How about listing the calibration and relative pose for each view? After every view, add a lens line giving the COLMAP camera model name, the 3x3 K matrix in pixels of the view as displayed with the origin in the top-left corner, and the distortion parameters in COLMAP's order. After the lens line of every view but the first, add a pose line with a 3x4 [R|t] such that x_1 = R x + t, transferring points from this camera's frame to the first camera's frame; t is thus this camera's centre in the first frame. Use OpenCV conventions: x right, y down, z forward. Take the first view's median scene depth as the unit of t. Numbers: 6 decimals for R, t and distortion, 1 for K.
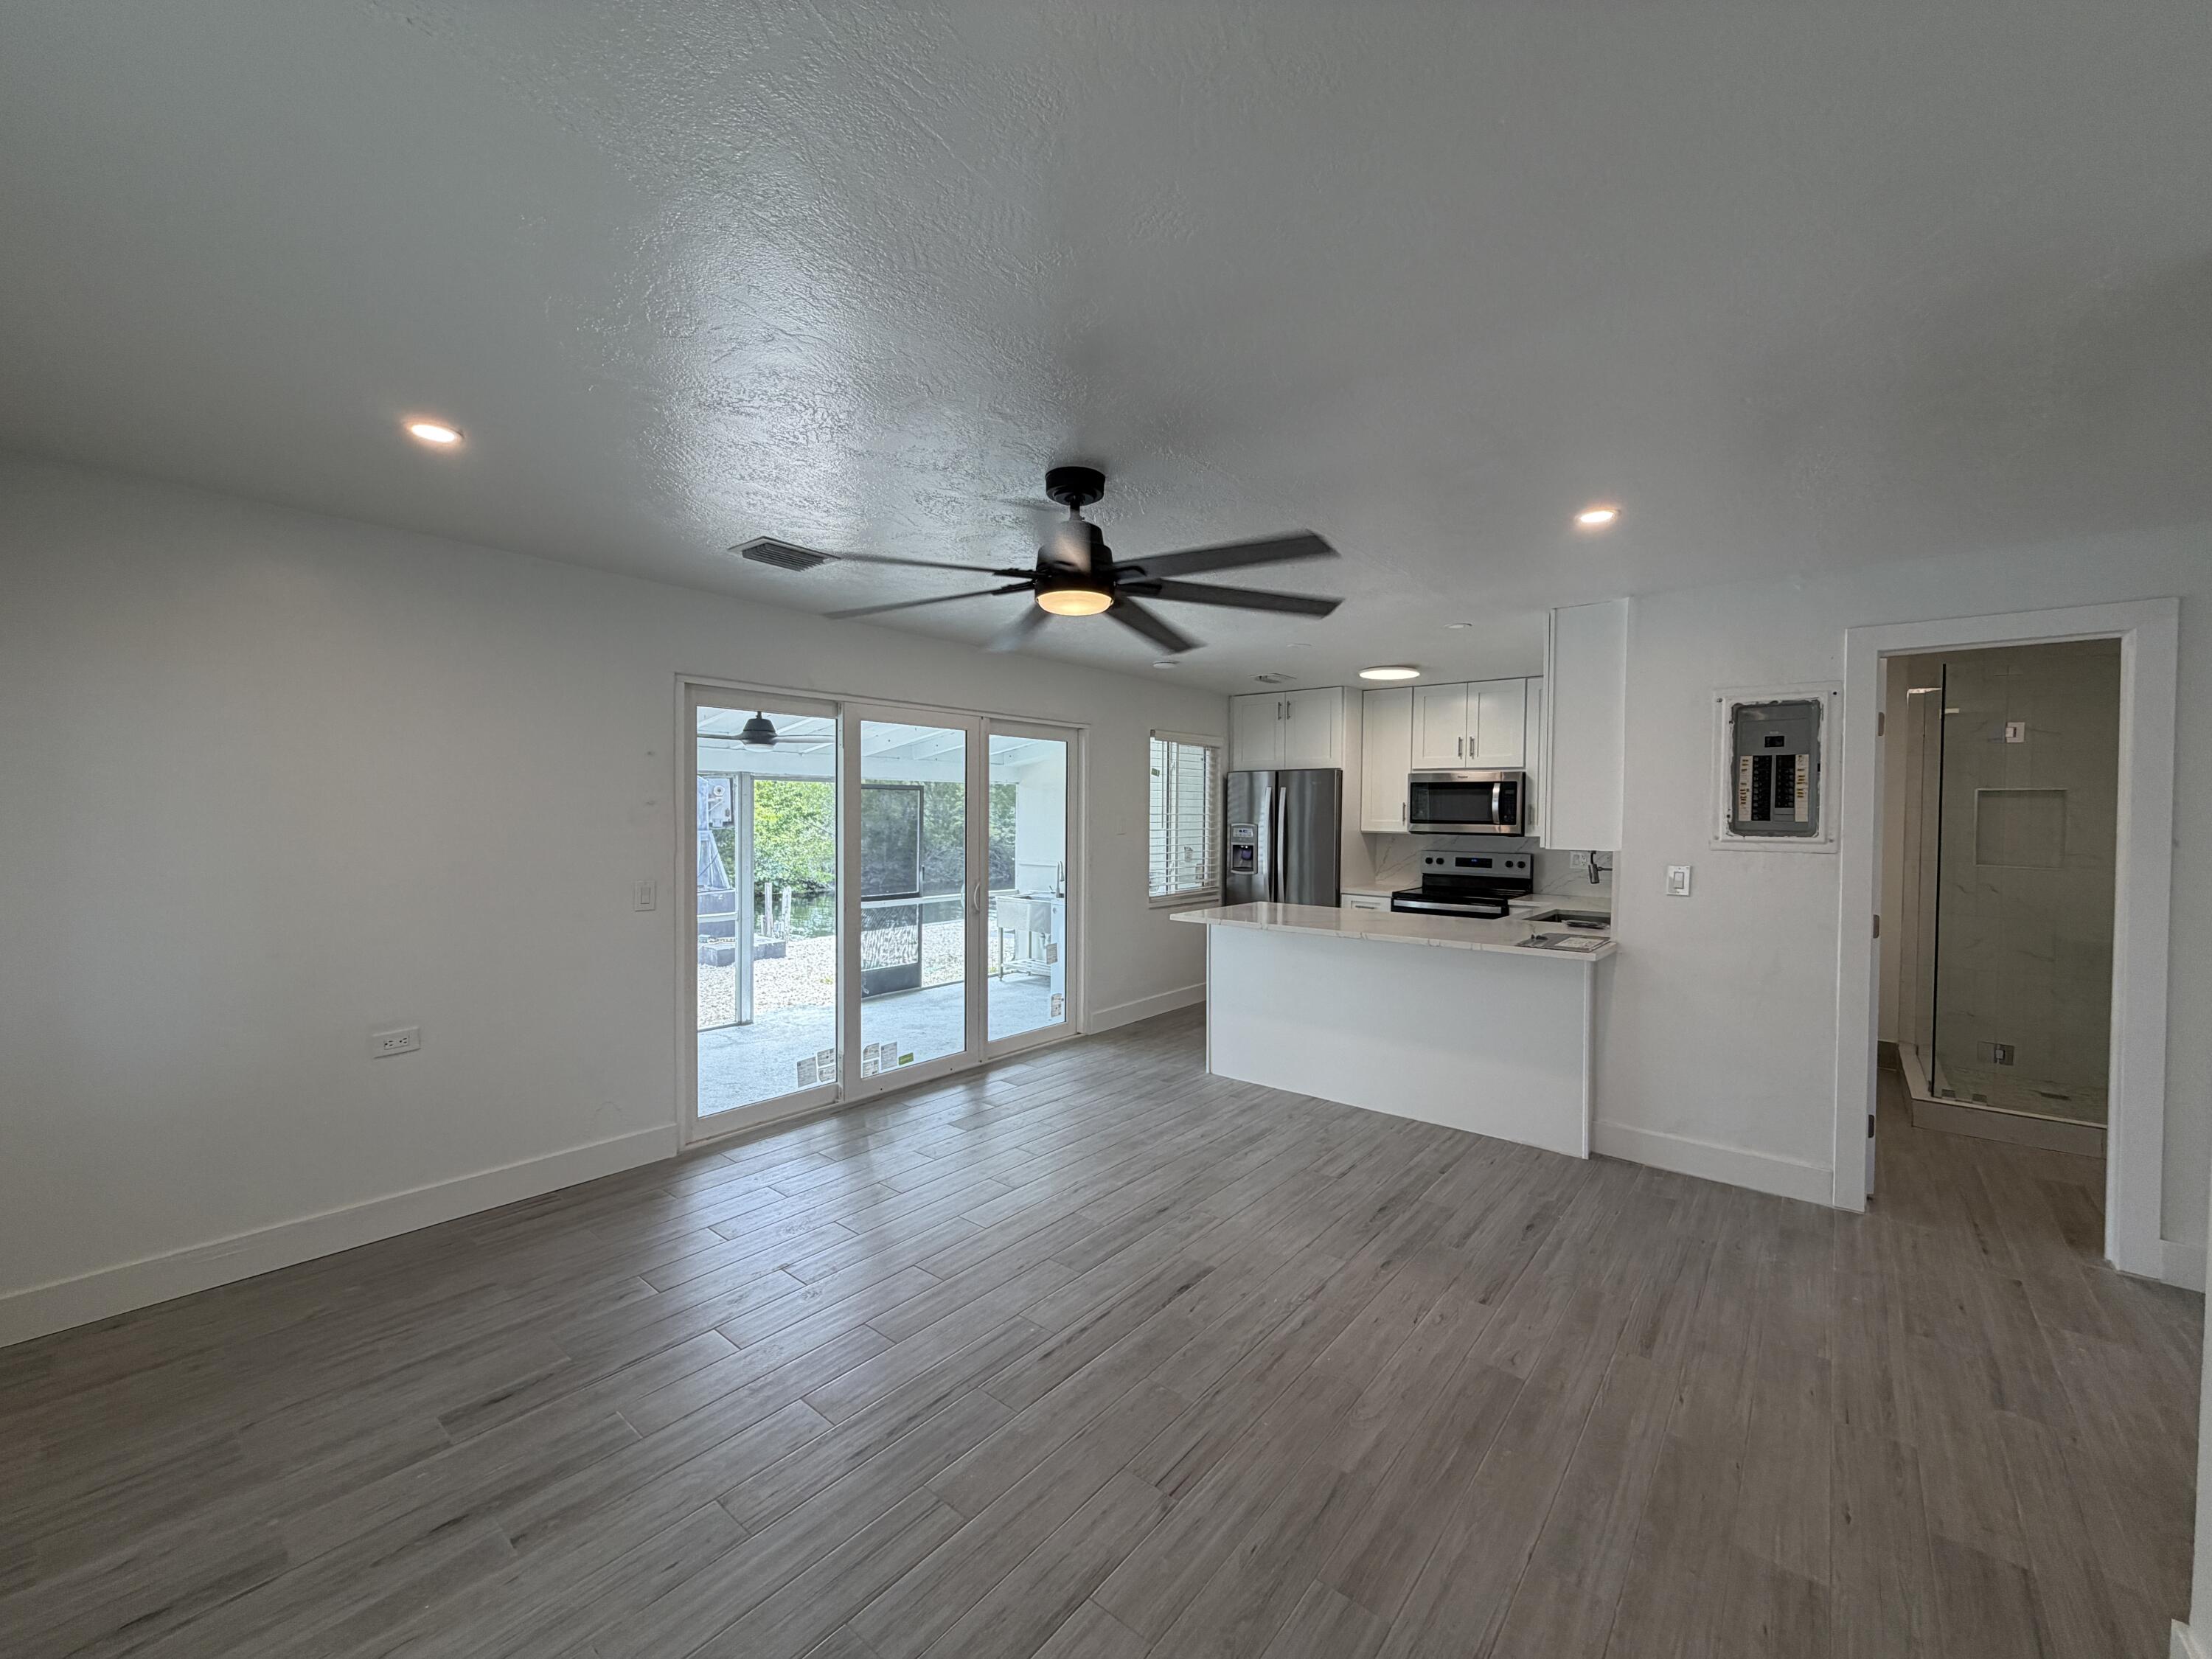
lens RADIAL K [[879.2, 0, 1101.7], [0, 879.2, 829.7], [0, 0, 1]] dist [-0.000029, 0.000537]
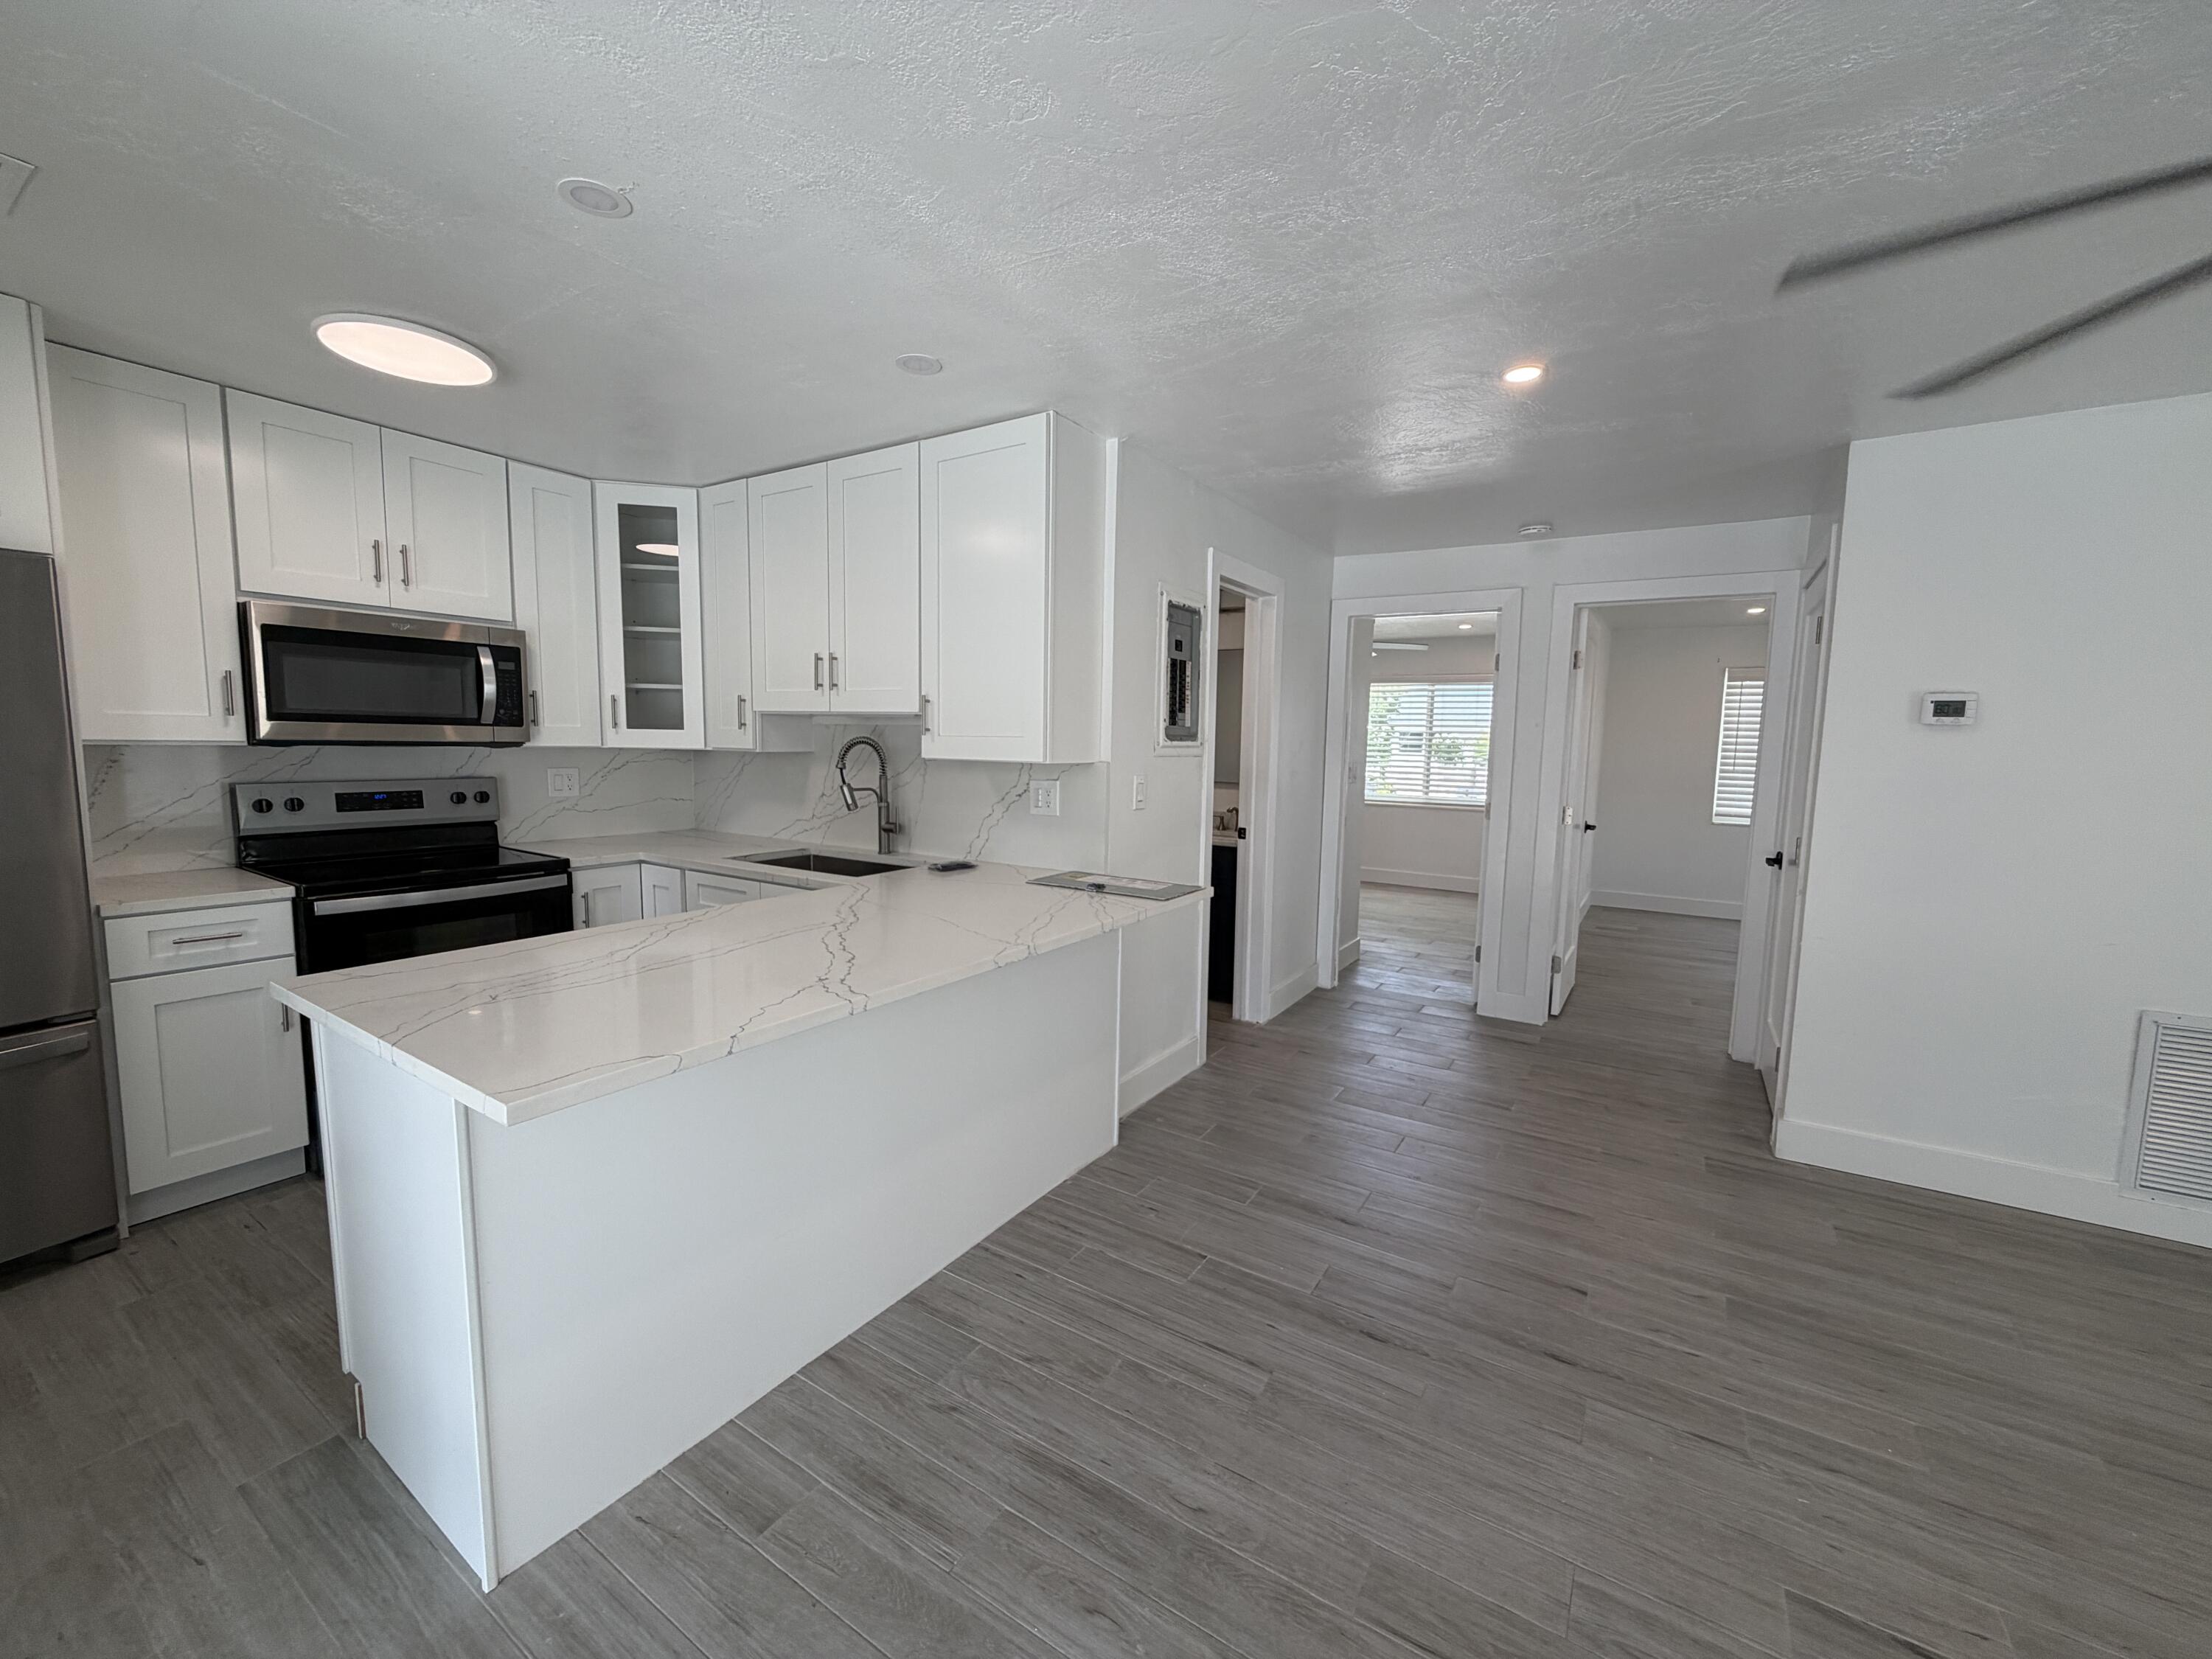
lens RADIAL K [[880.1, 0, 1103.0], [0, 880.1, 829.9], [0, 0, 1]] dist [-0.000603, 0.000518]
pose [[-0.125164, -0.112518, 0.985735, -0.199186], [0.000133, 0.993546, 0.113426, -0.004954], [-0.992136, 0.014328, -0.124341, 1.033558]]
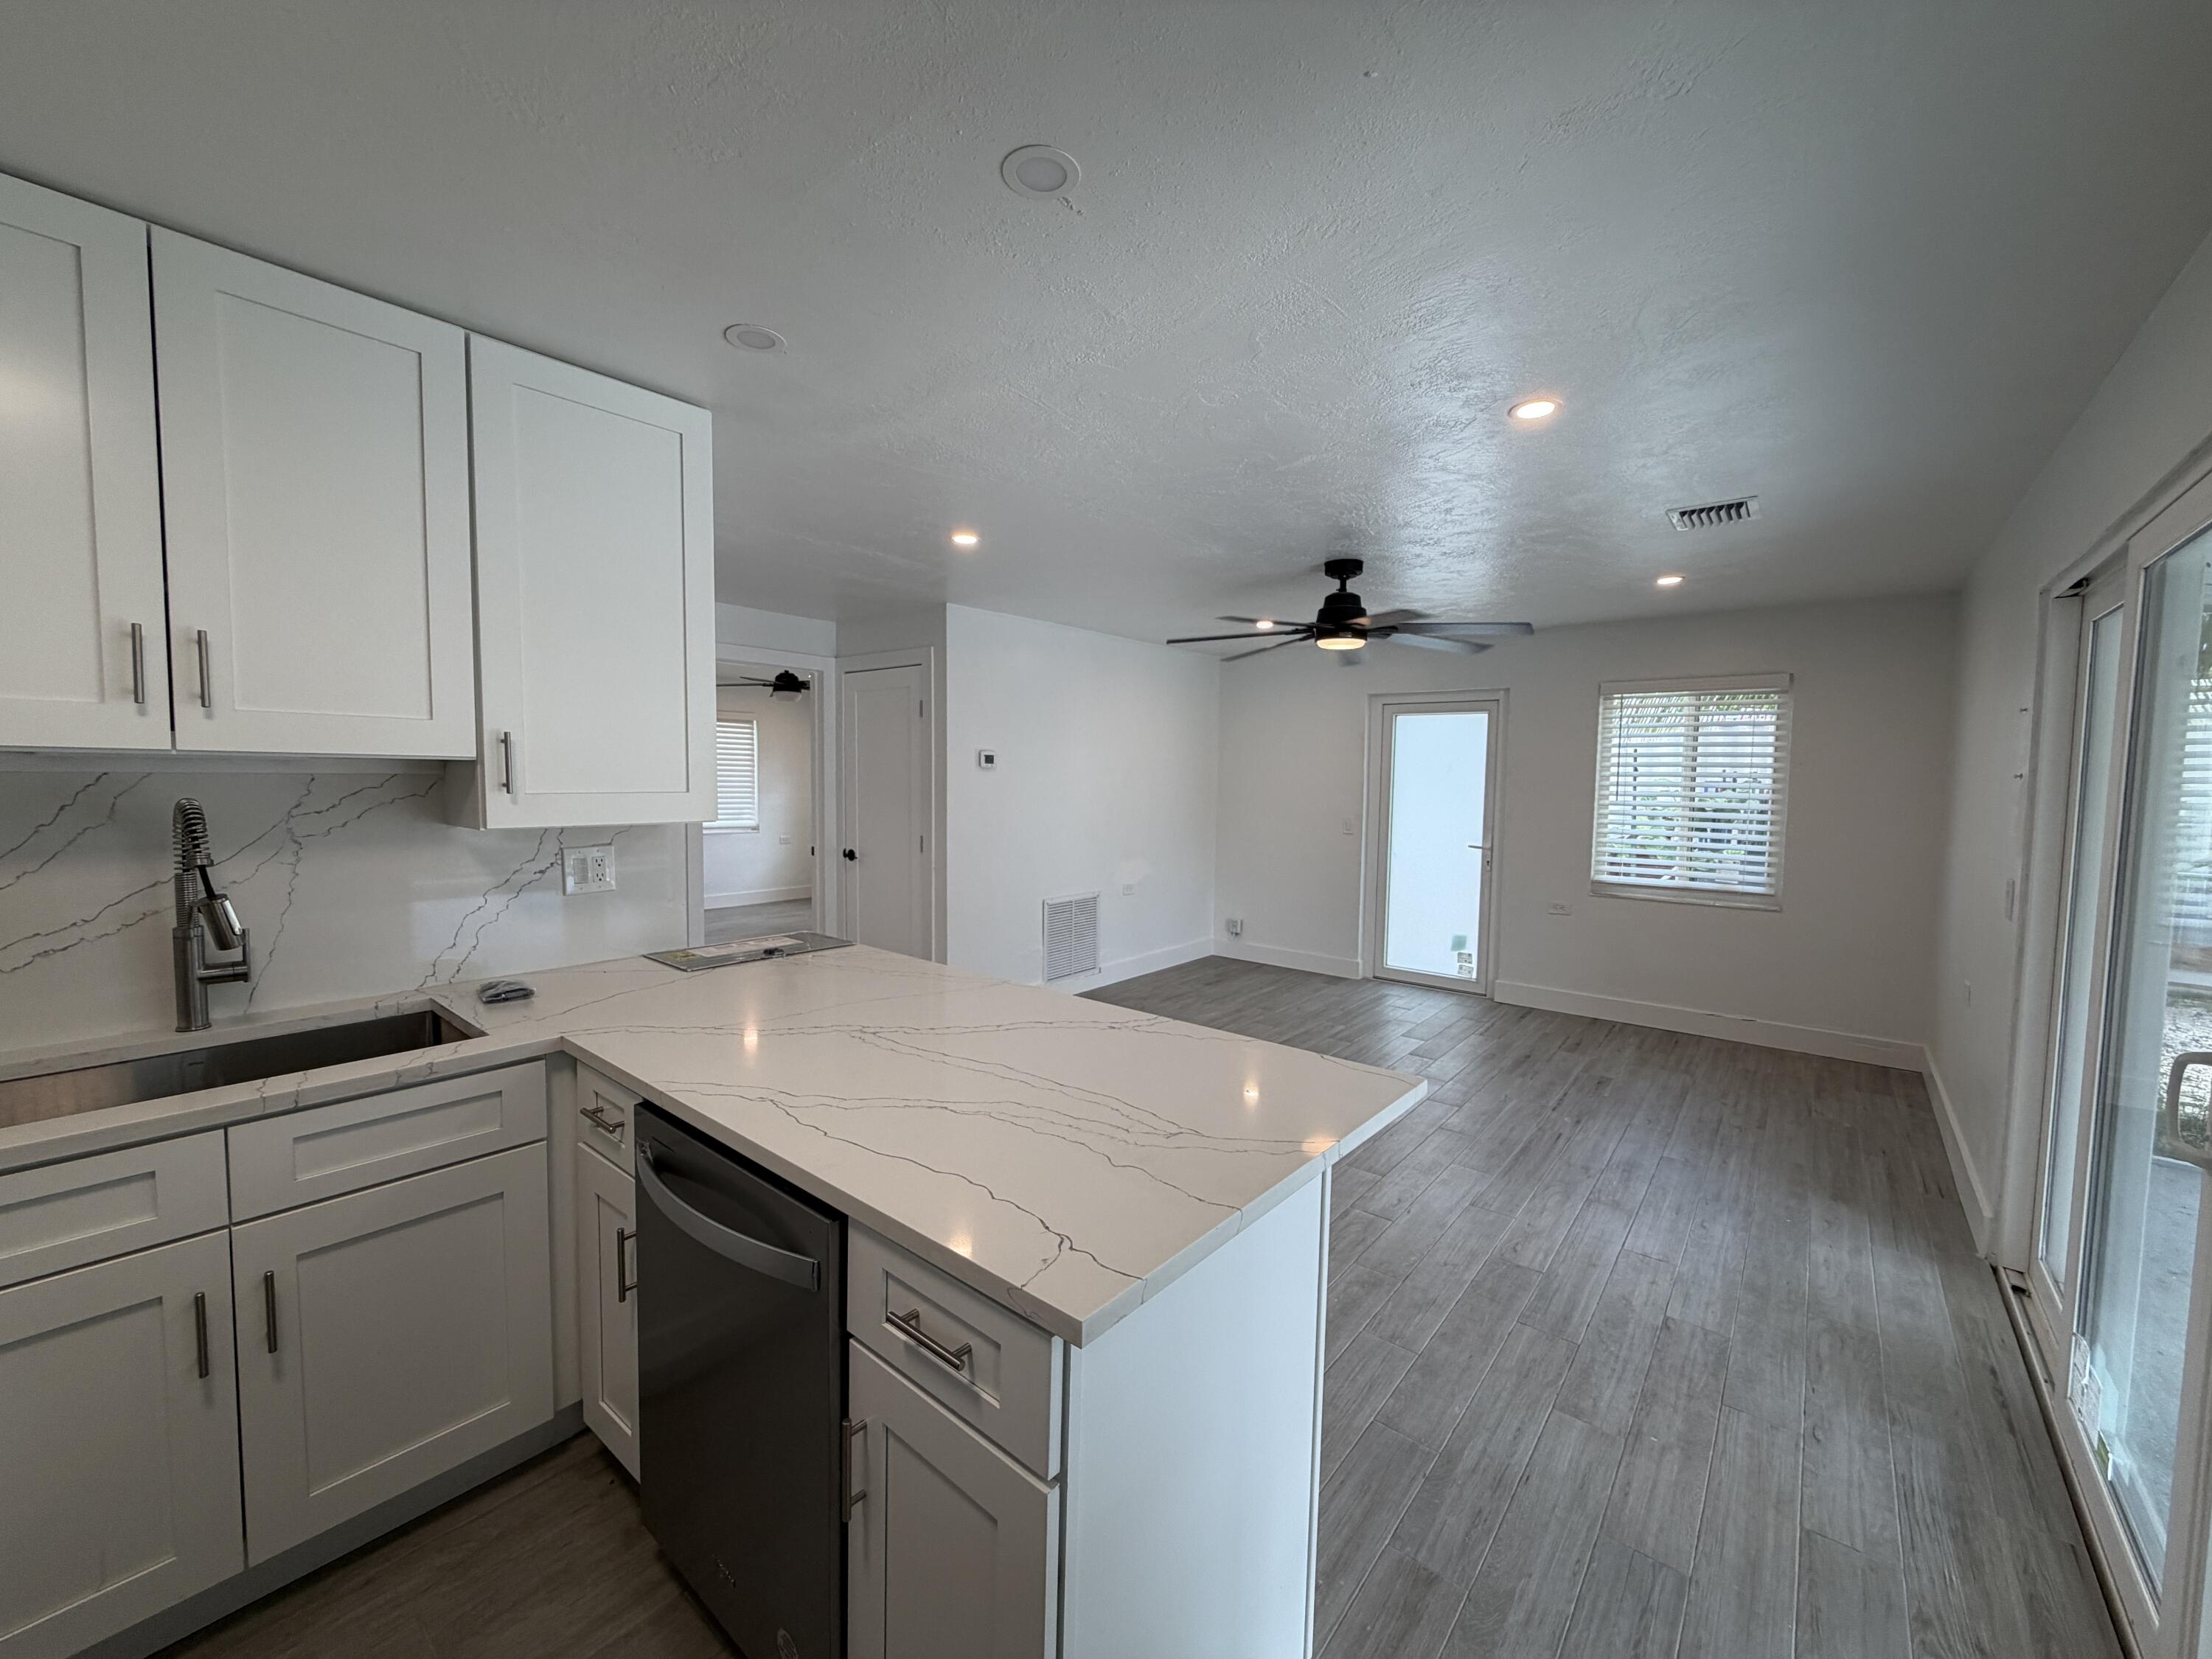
lens RADIAL K [[879.2, 0, 1101.7], [0, 879.2, 829.7], [0, 0, 1]] dist [-0.000029, 0.000537]
pose [[-0.999754, -0.020600, -0.008170, 0.245265], [-0.021205, 0.996363, 0.082534, -0.027555], [0.006440, 0.082687, -0.996555, 1.575390]]
